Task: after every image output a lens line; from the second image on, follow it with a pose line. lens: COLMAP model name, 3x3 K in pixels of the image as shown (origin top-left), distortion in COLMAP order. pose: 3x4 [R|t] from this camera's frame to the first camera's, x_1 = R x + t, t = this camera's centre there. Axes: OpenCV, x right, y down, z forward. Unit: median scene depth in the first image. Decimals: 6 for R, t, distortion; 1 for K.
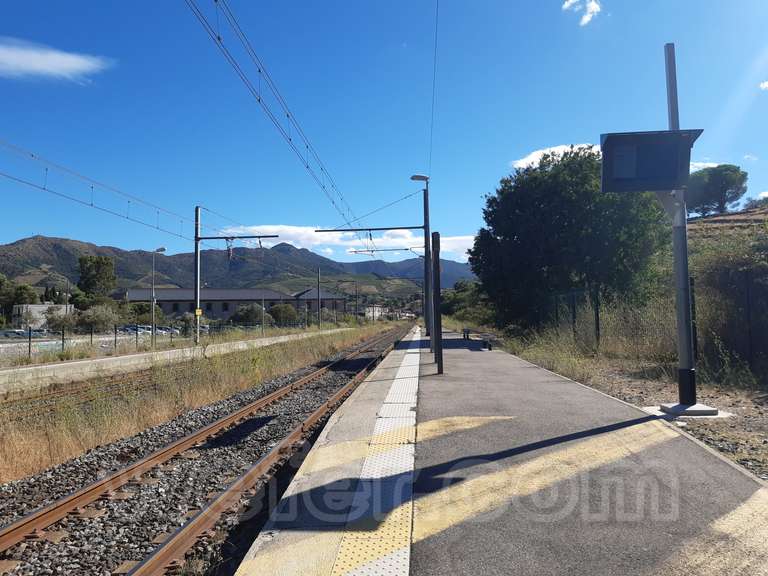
lens RADIAL K [[594.3, 0, 384.0], [0, 594.3, 288.0], [0, 0, 1]] dist [0.096277, -0.183847]
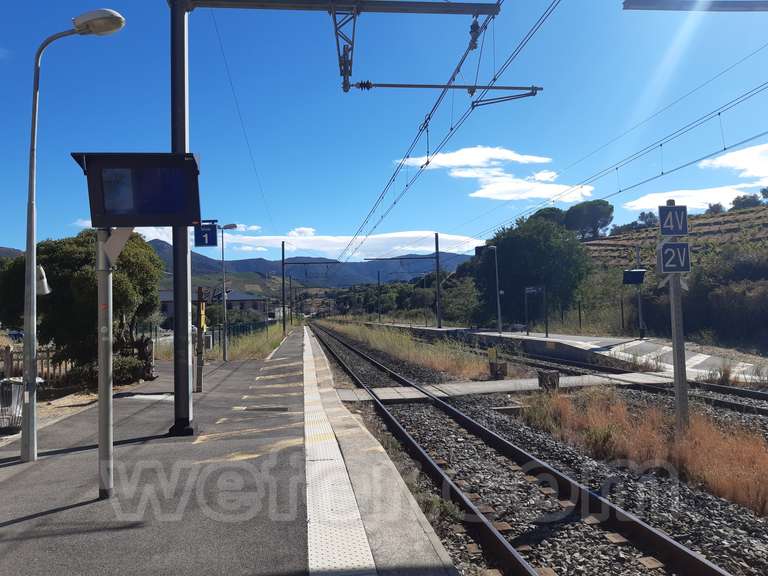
lens RADIAL K [[594.2, 0, 387.0], [0, 594.2, 283.7], [0, 0, 1]] dist [0.004624, -0.002942]
pose [[0.980573, -0.001693, 0.196149, -0.153469], [0.002783, 0.999982, -0.005284, -0.012810], [-0.196136, 0.005727, 0.980560, -0.205849]]
